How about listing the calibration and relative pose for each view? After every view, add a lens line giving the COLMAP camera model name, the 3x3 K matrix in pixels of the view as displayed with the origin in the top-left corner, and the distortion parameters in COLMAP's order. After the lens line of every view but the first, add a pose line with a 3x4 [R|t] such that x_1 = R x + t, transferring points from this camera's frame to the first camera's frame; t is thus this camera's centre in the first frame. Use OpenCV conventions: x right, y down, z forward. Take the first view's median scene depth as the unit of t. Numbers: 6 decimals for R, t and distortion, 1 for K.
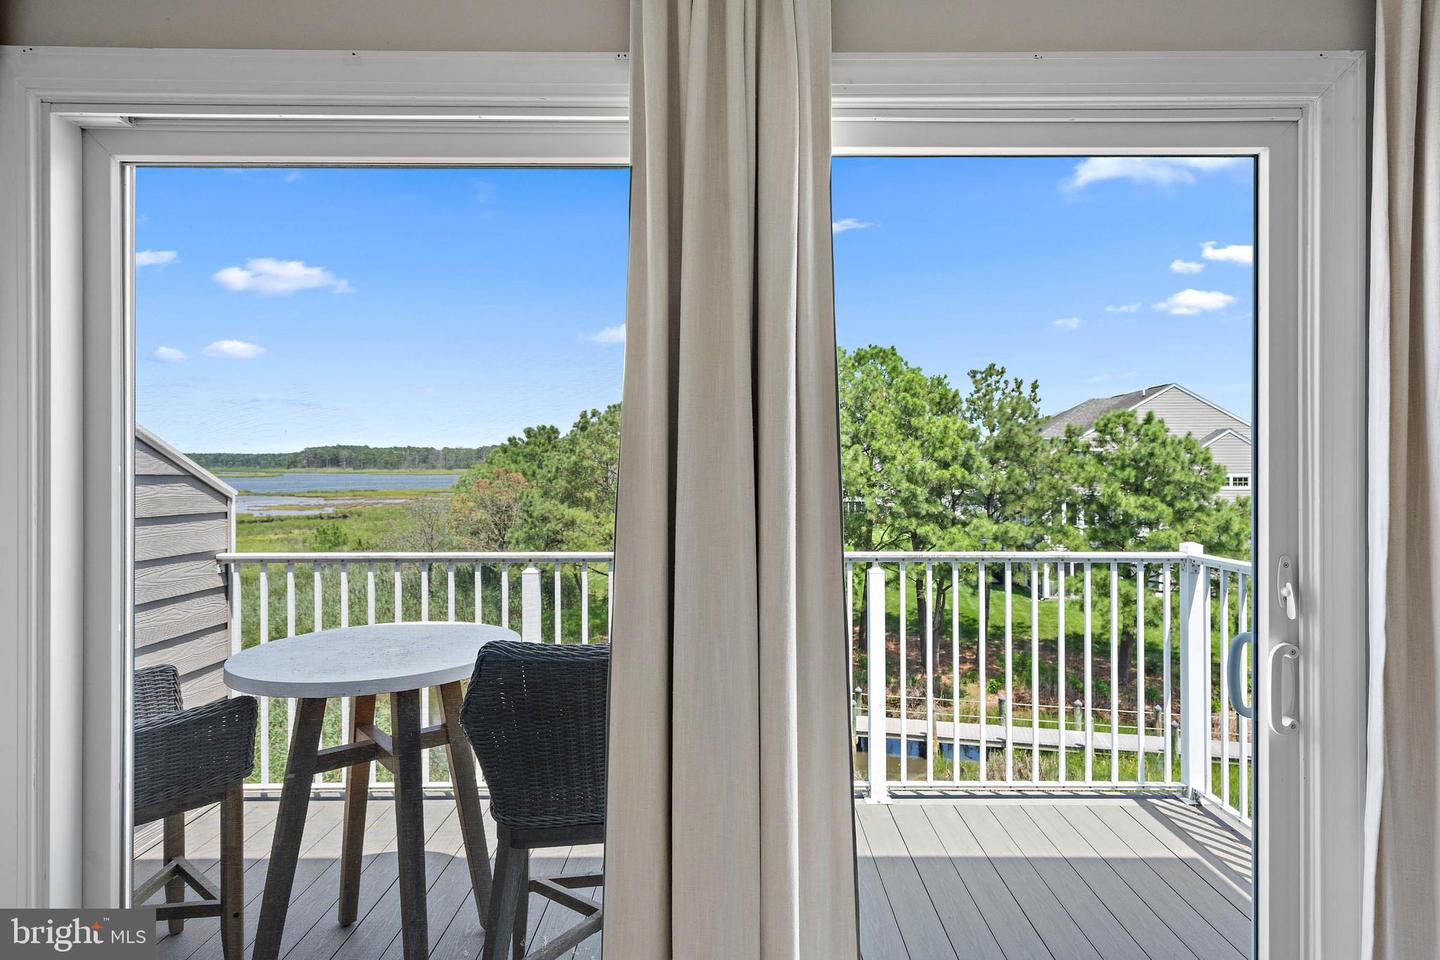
lens RADIAL K [[779.9, 0, 747.7], [0, 779.9, 460.2], [0, 0, 1]] dist [0.015988, 0.000222]
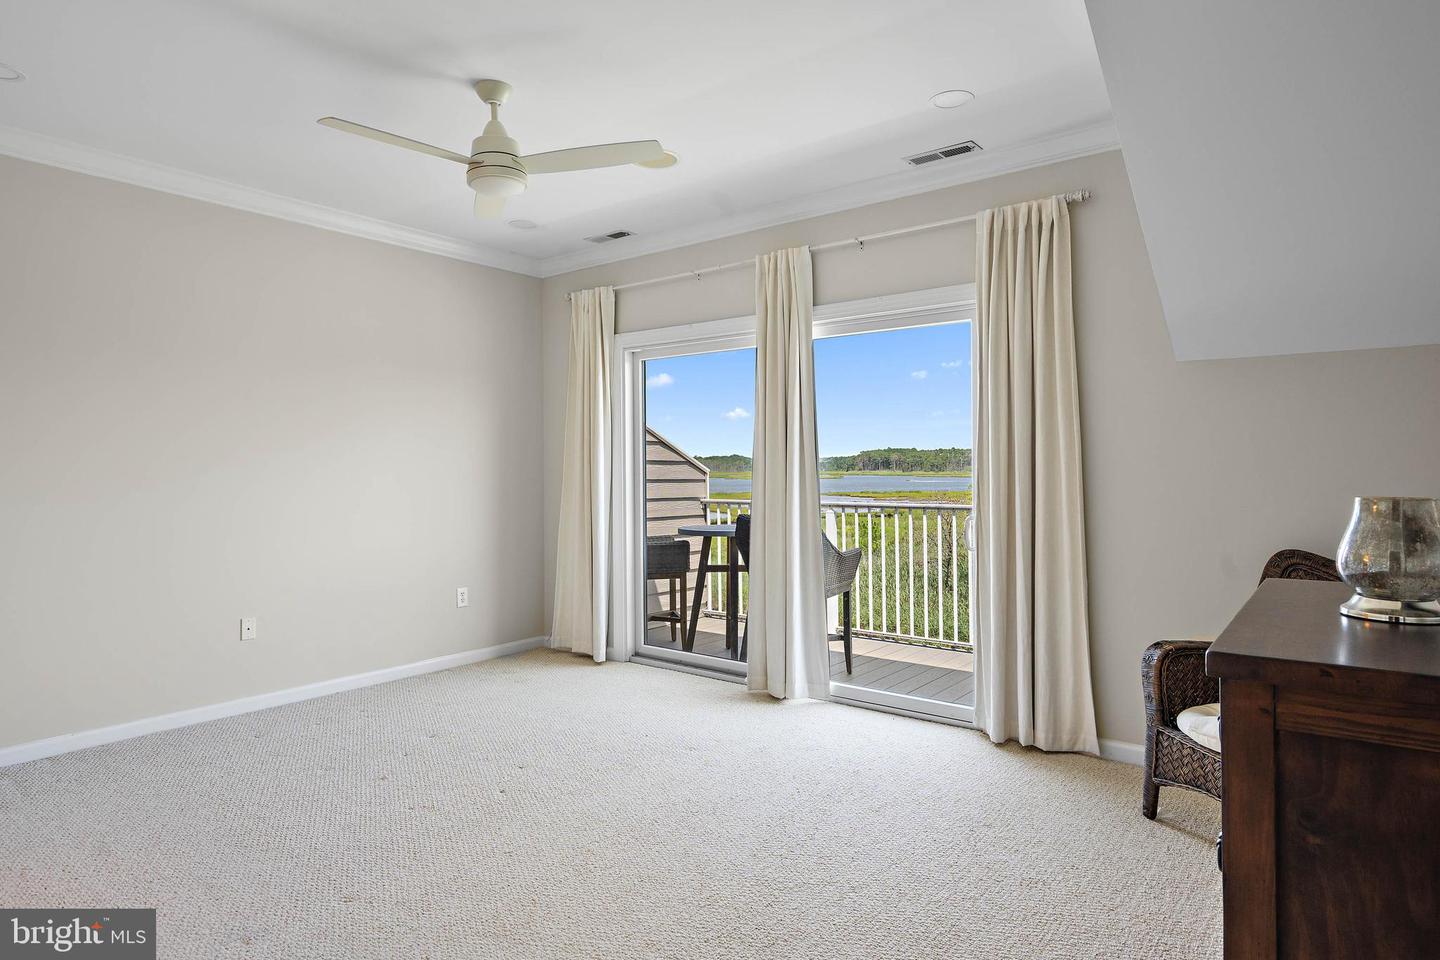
lens RADIAL K [[845.4, 0, 720.0], [0, 845.4, 480.0], [0, 0, 1]] dist [-0.000983, 0.000412]
pose [[0.775166, 0.004609, -0.631741, 0.114279], [0.008774, 0.999798, 0.018060, 0.004051], [0.631697, -0.019543, 0.774969, -0.103703]]
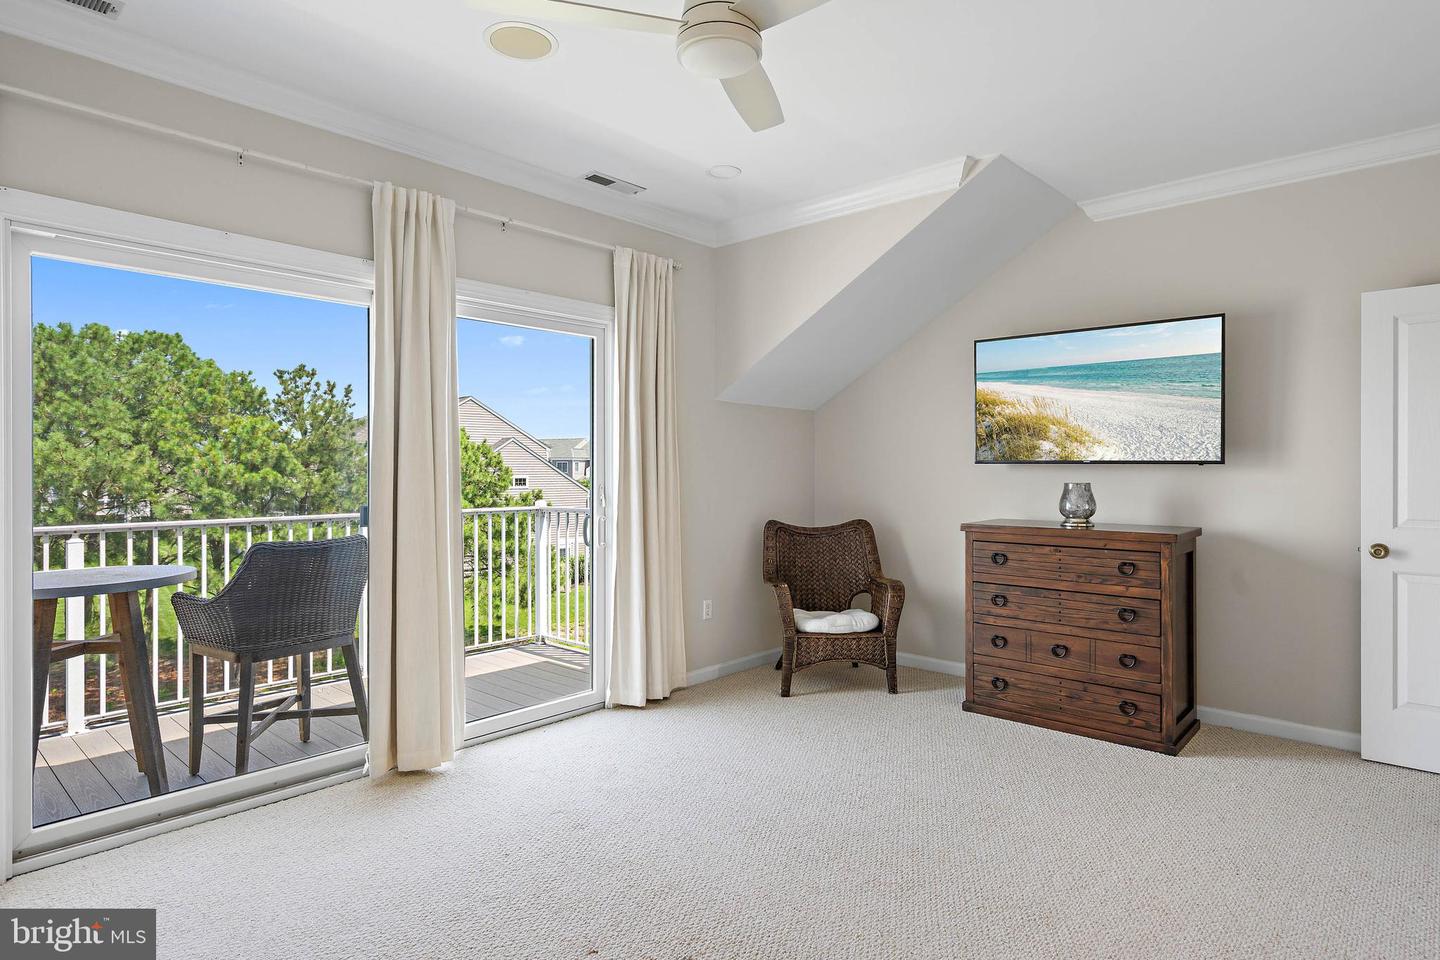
lens RADIAL K [[797.9, 0, 733.5], [0, 797.9, 465.4], [0, 0, 1]] dist [0.000961, -0.001803]
pose [[0.673219, 0.000360, 0.739443, -0.070547], [0.000314, 1.000000, -0.000772, 0.004039], [-0.739444, 0.000752, 0.673218, -0.080305]]
